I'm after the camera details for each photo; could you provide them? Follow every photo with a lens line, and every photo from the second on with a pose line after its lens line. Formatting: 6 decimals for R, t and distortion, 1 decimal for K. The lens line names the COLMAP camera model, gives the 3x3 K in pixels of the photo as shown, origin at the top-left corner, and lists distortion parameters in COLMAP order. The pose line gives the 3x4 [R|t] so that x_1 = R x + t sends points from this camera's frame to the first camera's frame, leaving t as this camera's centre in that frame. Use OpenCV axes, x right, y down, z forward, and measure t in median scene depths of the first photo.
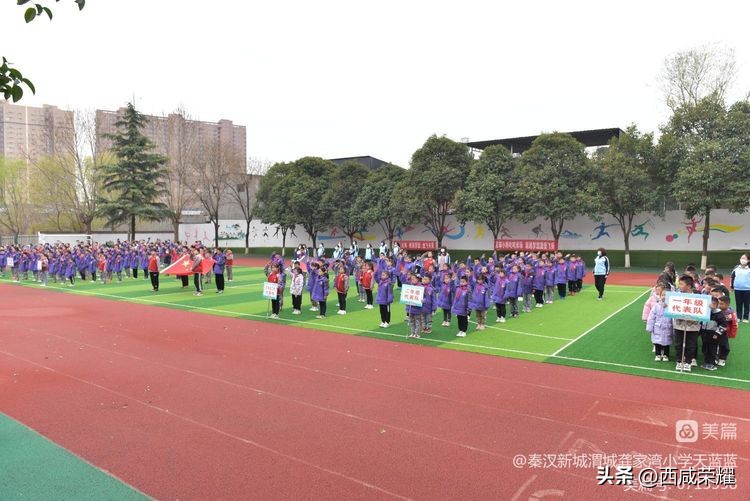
lens RADIAL K [[530.9, 0, 374.3], [0, 530.9, 250.3], [0, 0, 1]] dist [0.022662, -0.009082]
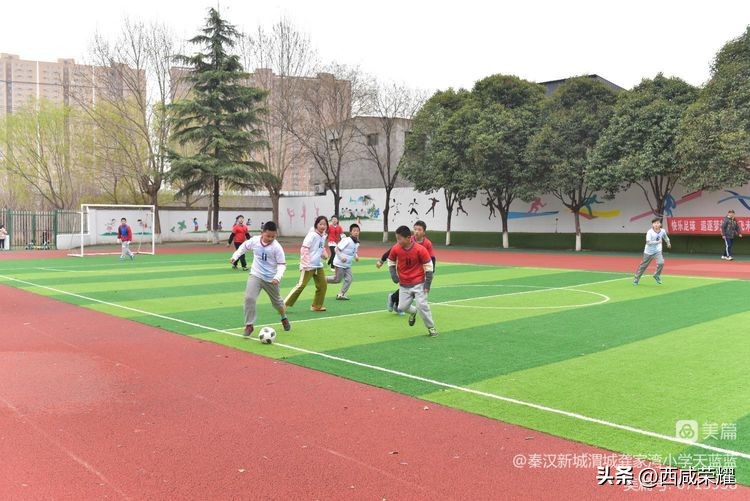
lens RADIAL K [[676.6, 0, 377.0], [0, 676.6, 240.9], [0, 0, 1]] dist [0.000111, -0.005986]
pose [[0.982941, 0.007774, -0.183758, -0.110616], [-0.009008, 0.999942, -0.005881, 0.011421], [0.183702, 0.007436, 0.982954, 0.232364]]
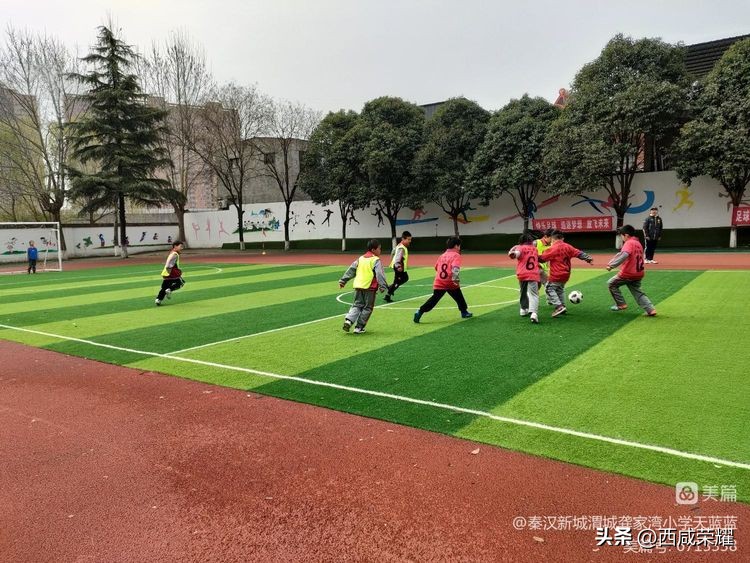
lens RADIAL K [[564.6, 0, 370.3], [0, 564.6, 275.7], [0, 0, 1]] dist [0.069356, -0.028996]
pose [[0.999554, -0.029247, -0.005972, -0.136030], [0.029484, 0.998578, 0.044414, 0.011764], [0.004664, -0.044570, 0.998995, 0.272912]]
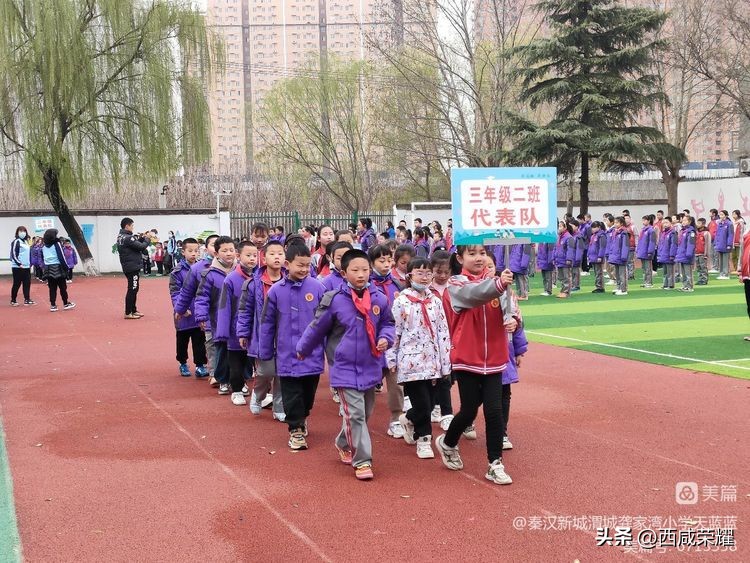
lens RADIAL K [[1122.1, 0, 358.9], [0, 1122.1, 295.8], [0, 0, 1]] dist [0.036322, 0.000000]
pose [[0.838968, 0.015703, -0.543954, -0.120868], [0.001281, 0.999524, 0.030829, 0.014474], [0.544179, -0.026561, 0.838548, 0.161669]]
